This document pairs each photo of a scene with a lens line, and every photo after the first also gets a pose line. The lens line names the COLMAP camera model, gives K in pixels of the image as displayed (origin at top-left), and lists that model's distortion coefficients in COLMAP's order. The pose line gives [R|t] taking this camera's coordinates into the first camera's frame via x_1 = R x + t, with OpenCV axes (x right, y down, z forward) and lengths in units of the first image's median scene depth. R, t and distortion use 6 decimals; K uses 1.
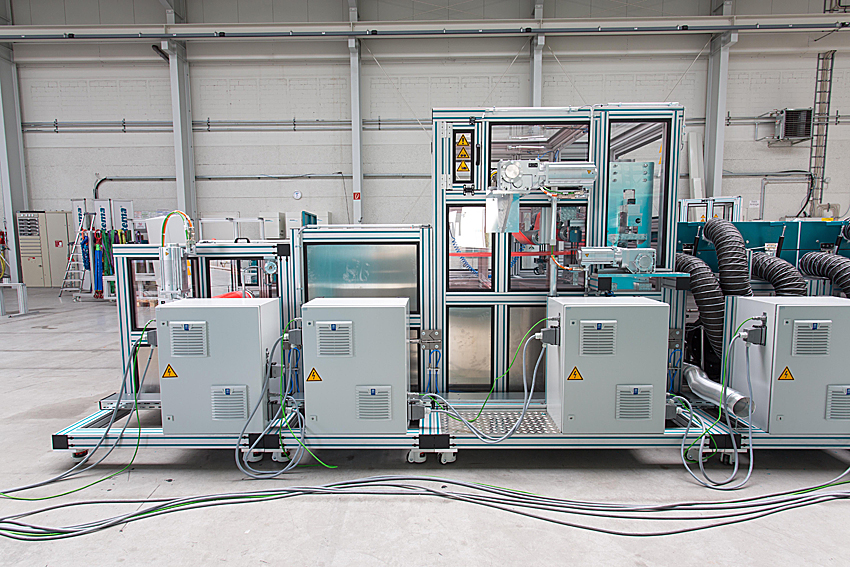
lens RADIAL K [[472.9, 0, 277.3], [0, 472.9, 279.5], [0, 0, 1]] dist [0.004558, 0.000896]
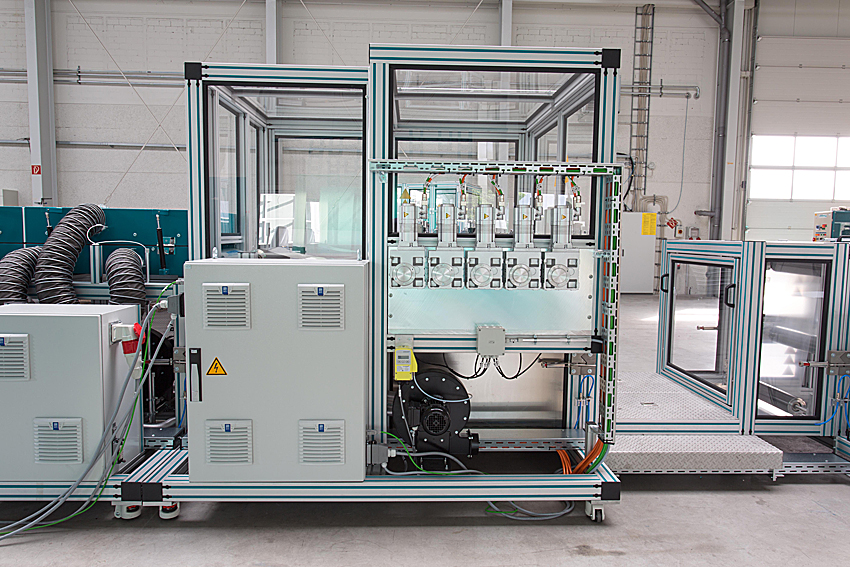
lens RADIAL K [[598.6, 0, 425.0], [0, 598.6, 283.5], [0, 0, 1]] dist [0.003620, 0.001325]
pose [[0.999141, 0.018476, 0.037095, 0.704560], [-0.018234, 0.999810, -0.006865, 0.002939], [-0.037214, 0.006183, 0.999288, 0.010198]]
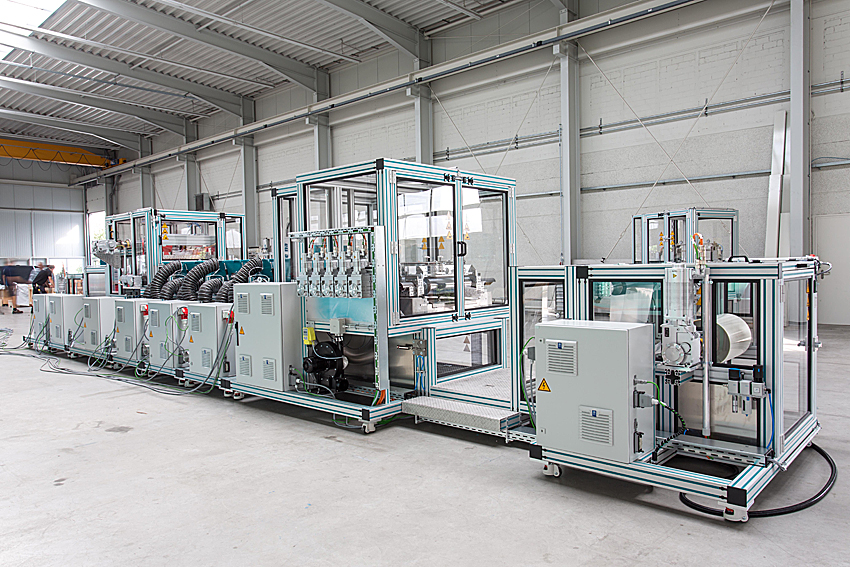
lens RADIAL K [[598.6, 0, 425.0], [0, 598.6, 283.5], [0, 0, 1]] dist [0.003620, 0.001325]
pose [[0.748966, 0.012733, -0.662486, 1.016523], [-0.042122, 0.998708, -0.028425, 0.002538], [0.661268, 0.049194, 0.748535, -0.029403]]
